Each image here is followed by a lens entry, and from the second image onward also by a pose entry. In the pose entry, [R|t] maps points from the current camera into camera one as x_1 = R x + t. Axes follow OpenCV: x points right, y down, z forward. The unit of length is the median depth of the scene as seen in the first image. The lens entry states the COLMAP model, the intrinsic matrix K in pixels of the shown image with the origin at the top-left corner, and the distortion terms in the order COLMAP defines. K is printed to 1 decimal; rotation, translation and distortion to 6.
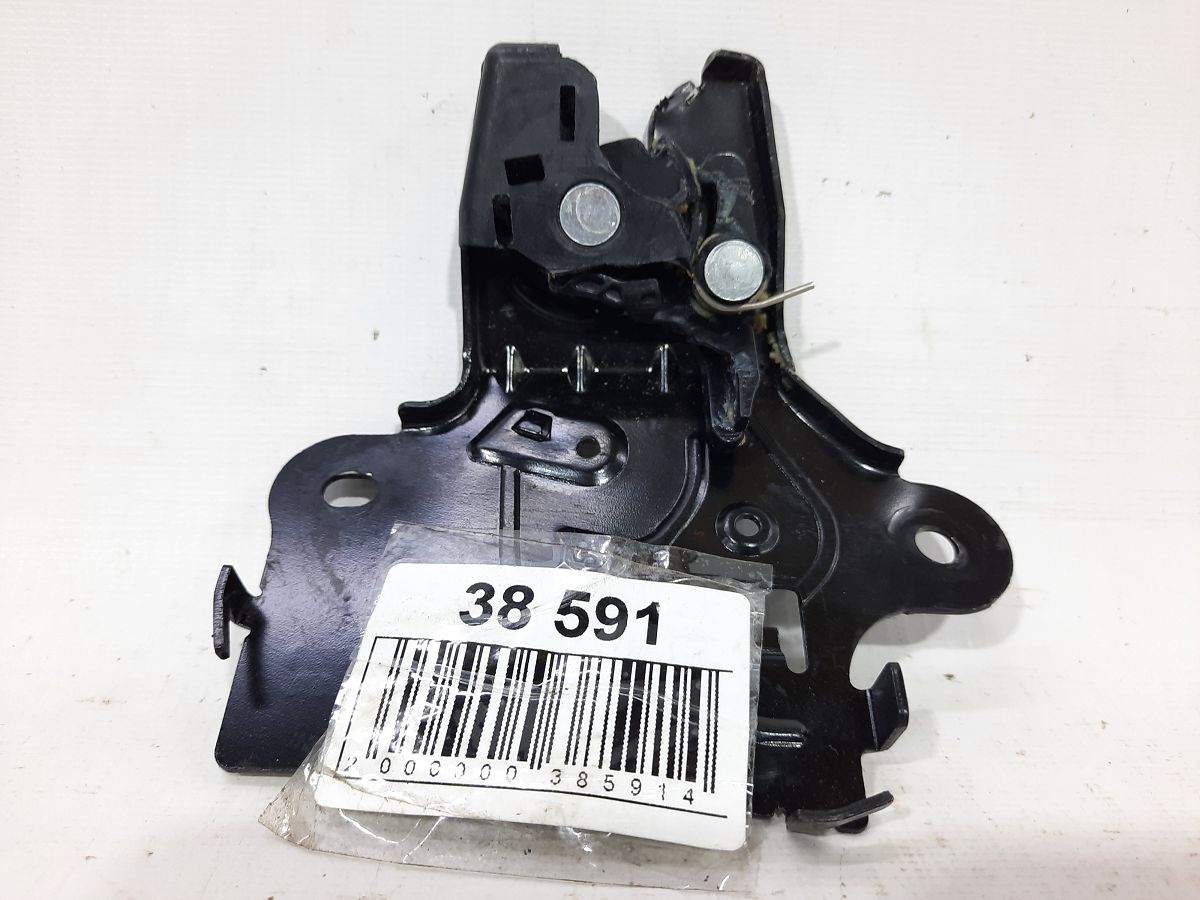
lens RADIAL K [[955.1, 0, 600.0], [0, 955.1, 450.0], [0, 0, 1]] dist [-0.031960, -0.001419]
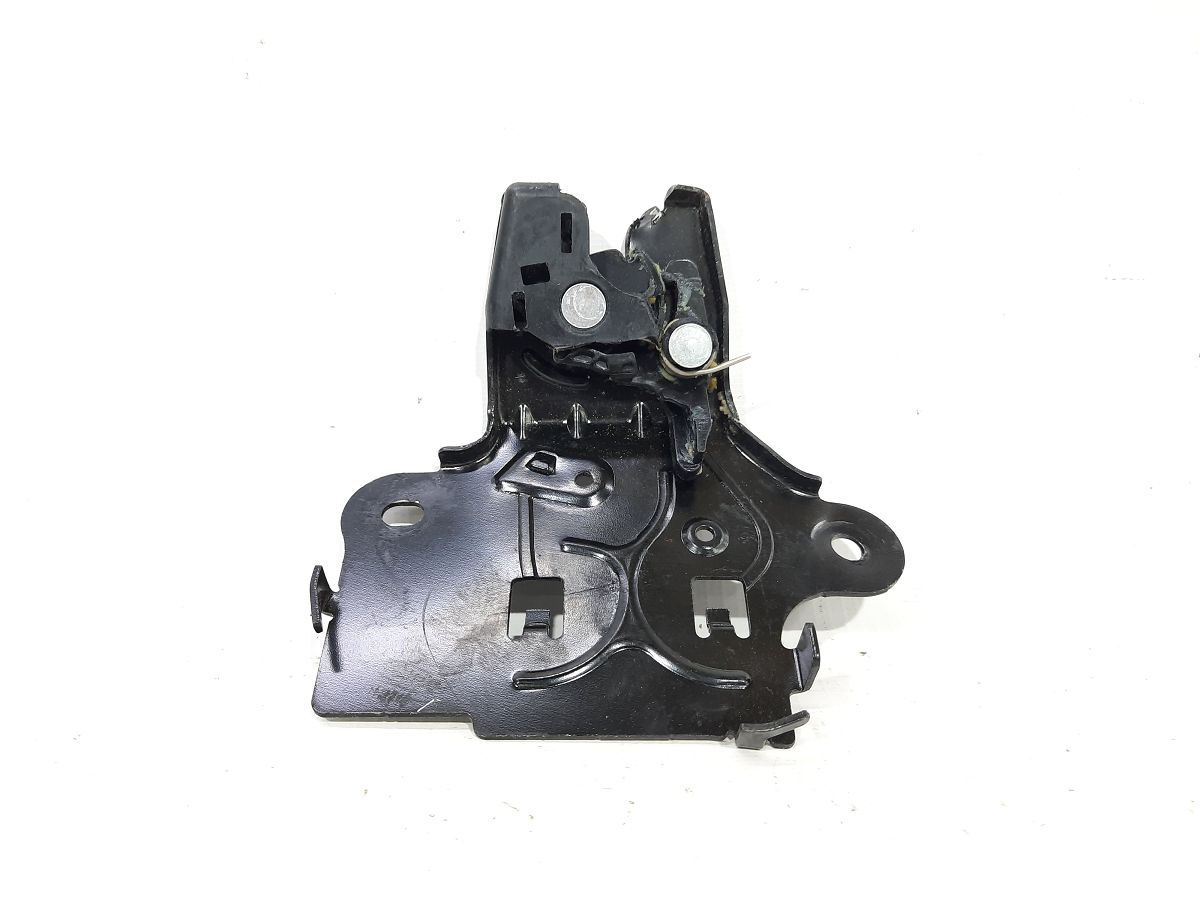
lens RADIAL K [[955.1, 0, 600.0], [0, 955.1, 450.0], [0, 0, 1]] dist [-0.031960, -0.001419]
pose [[0.999554, -0.013339, 0.026723, -0.025545], [0.015444, 0.996661, -0.080178, 0.064527], [-0.025565, 0.080555, 0.996422, -0.326023]]
